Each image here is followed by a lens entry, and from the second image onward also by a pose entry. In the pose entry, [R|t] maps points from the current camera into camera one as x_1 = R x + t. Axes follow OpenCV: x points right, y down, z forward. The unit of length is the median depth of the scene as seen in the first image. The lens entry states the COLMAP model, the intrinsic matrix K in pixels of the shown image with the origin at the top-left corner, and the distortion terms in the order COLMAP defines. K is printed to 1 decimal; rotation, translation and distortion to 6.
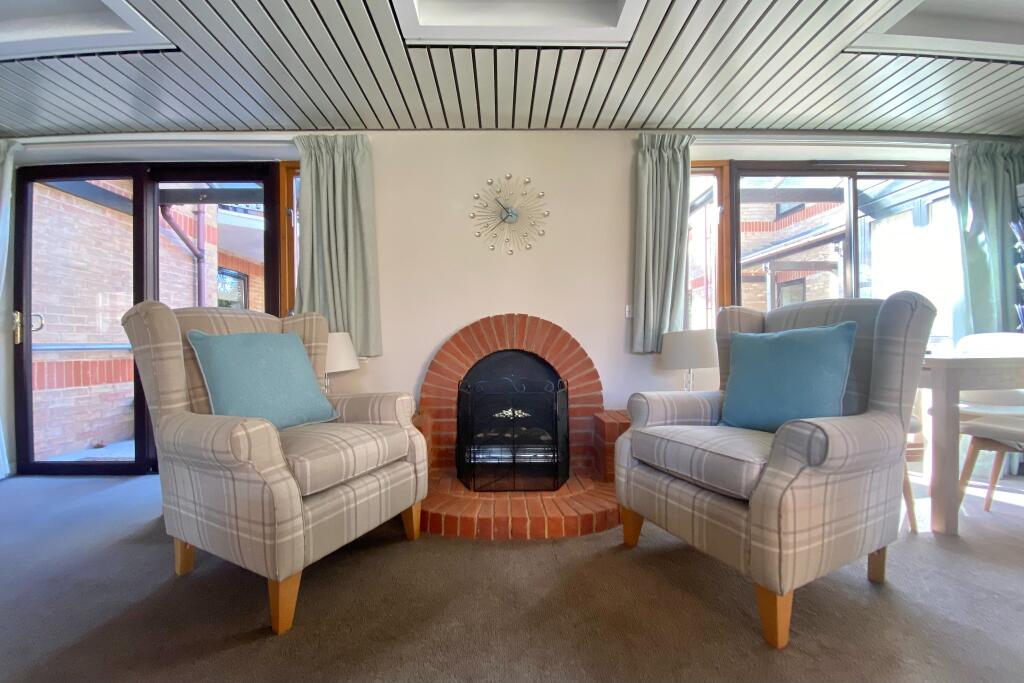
lens RADIAL K [[414.4, 0, 512.0], [0, 414.4, 341.5], [0, 0, 1]] dist [-0.018278, -0.000173]
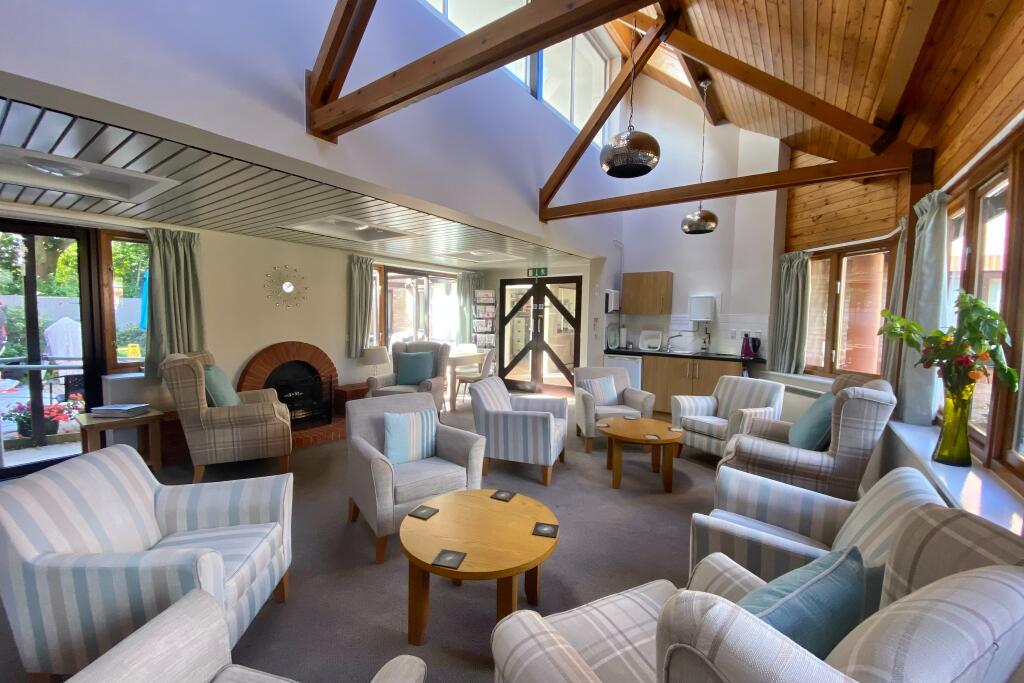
lens RADIAL K [[414.4, 0, 512.0], [0, 414.4, 341.5], [0, 0, 1]] dist [-0.018278, -0.000173]
pose [[0.586801, -0.035068, 0.808971, -0.961798], [-0.019752, 0.998145, 0.057596, -0.201684], [-0.809490, -0.049777, 0.585020, -0.948601]]
